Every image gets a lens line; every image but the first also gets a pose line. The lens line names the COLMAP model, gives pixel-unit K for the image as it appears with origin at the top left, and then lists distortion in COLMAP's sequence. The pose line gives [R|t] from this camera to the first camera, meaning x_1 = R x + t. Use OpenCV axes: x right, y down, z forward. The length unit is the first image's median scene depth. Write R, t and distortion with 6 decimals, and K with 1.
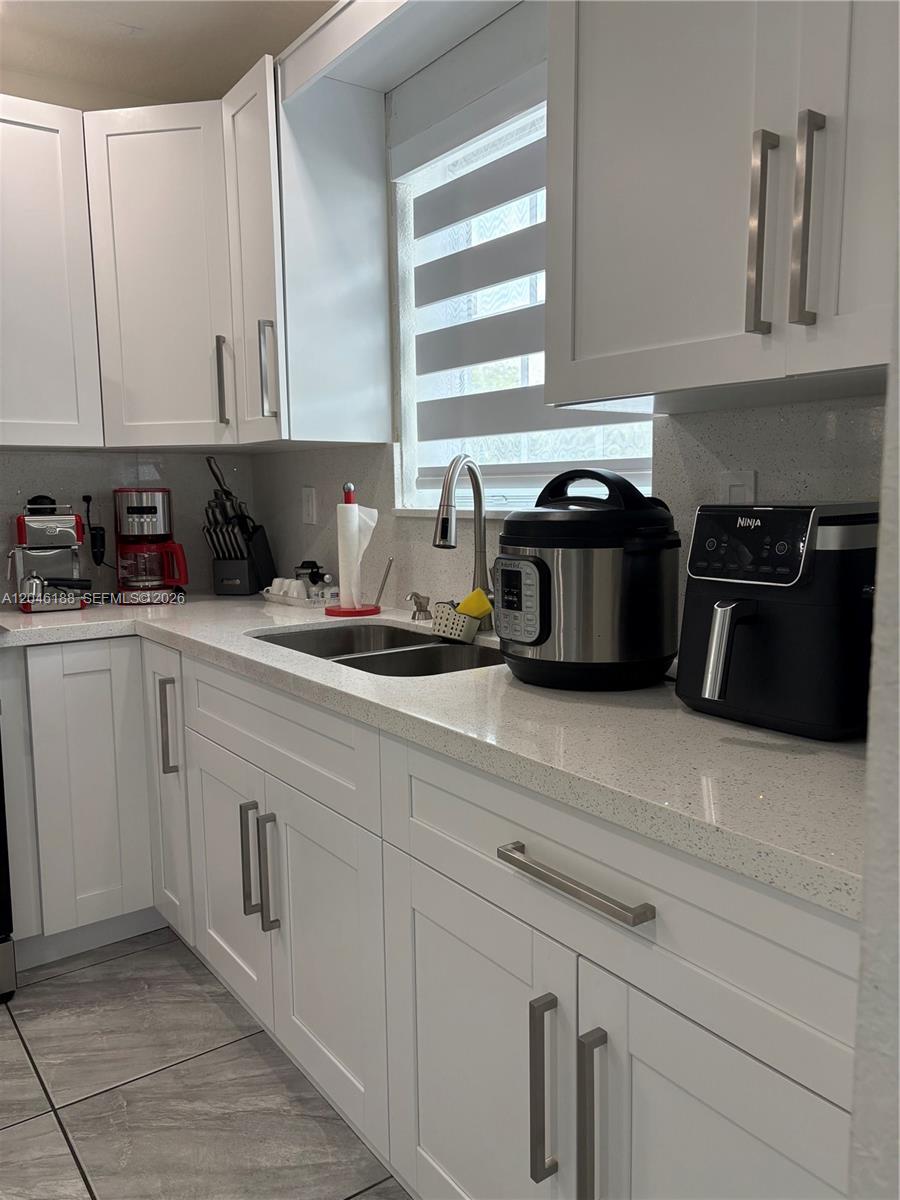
lens RADIAL K [[920.5, 0, 449.5], [0, 920.5, 602.0], [0, 0, 1]] dist [0.051682, -0.072238]
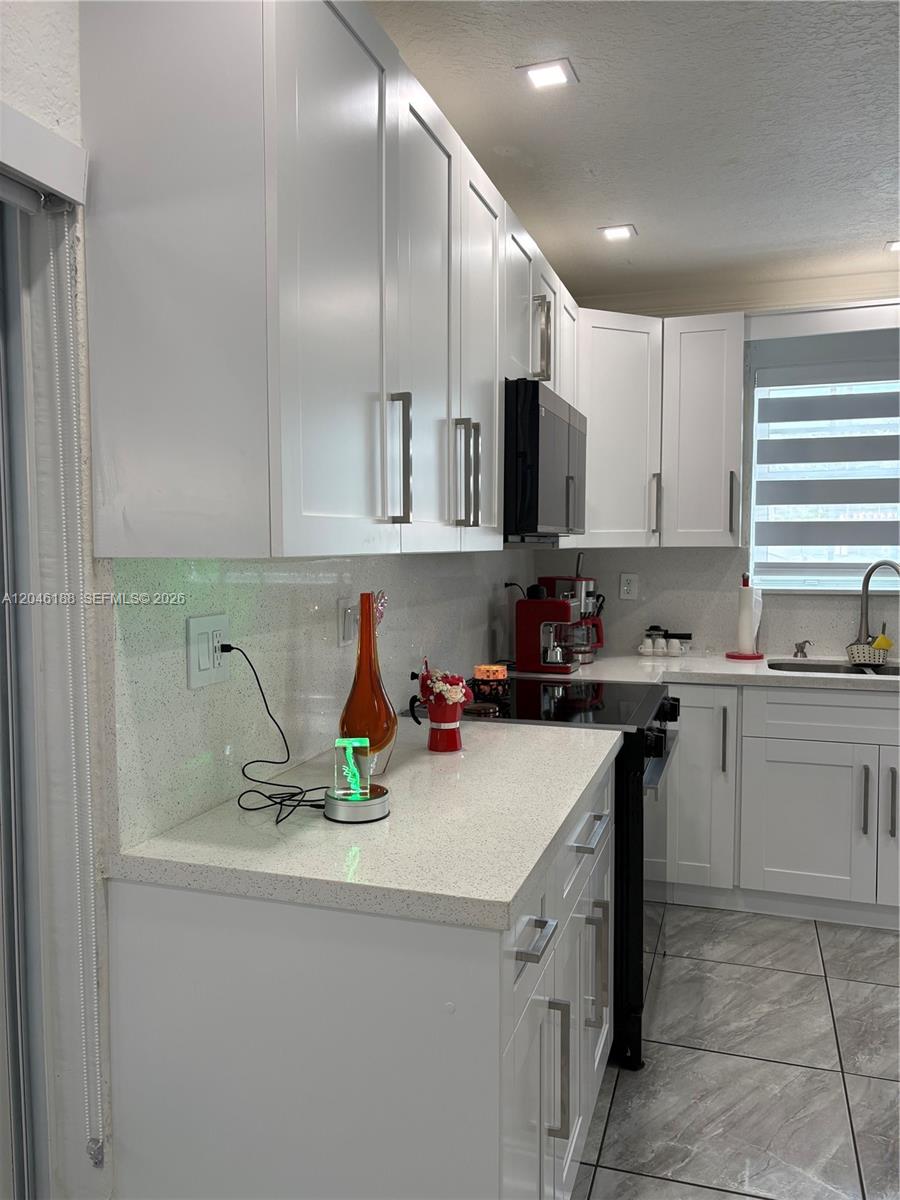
lens RADIAL K [[936.9, 0, 446.1], [0, 936.9, 587.1], [0, 0, 1]] dist [0.042366, -0.006172]
pose [[0.806820, -0.022074, 0.590385, -1.498456], [0.069581, 0.995897, -0.057853, -0.050218], [-0.586686, 0.087757, 0.805045, 0.015840]]
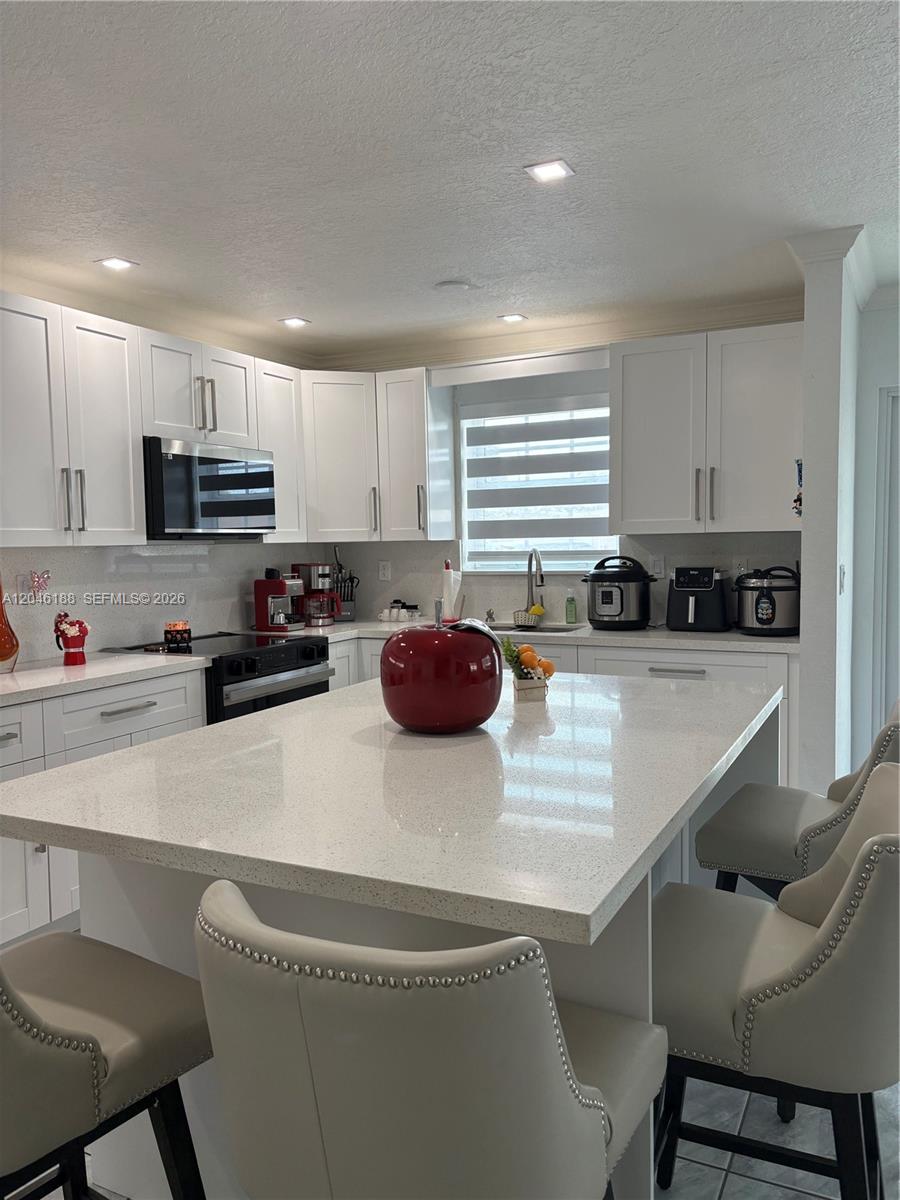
lens RADIAL K [[920.5, 0, 449.5], [0, 920.5, 602.0], [0, 0, 1]] dist [0.051682, -0.072238]
pose [[0.882585, -0.040291, 0.468424, -1.120933], [0.068654, 0.996686, -0.043624, 0.060504], [-0.465114, 0.070661, 0.882426, -0.869791]]
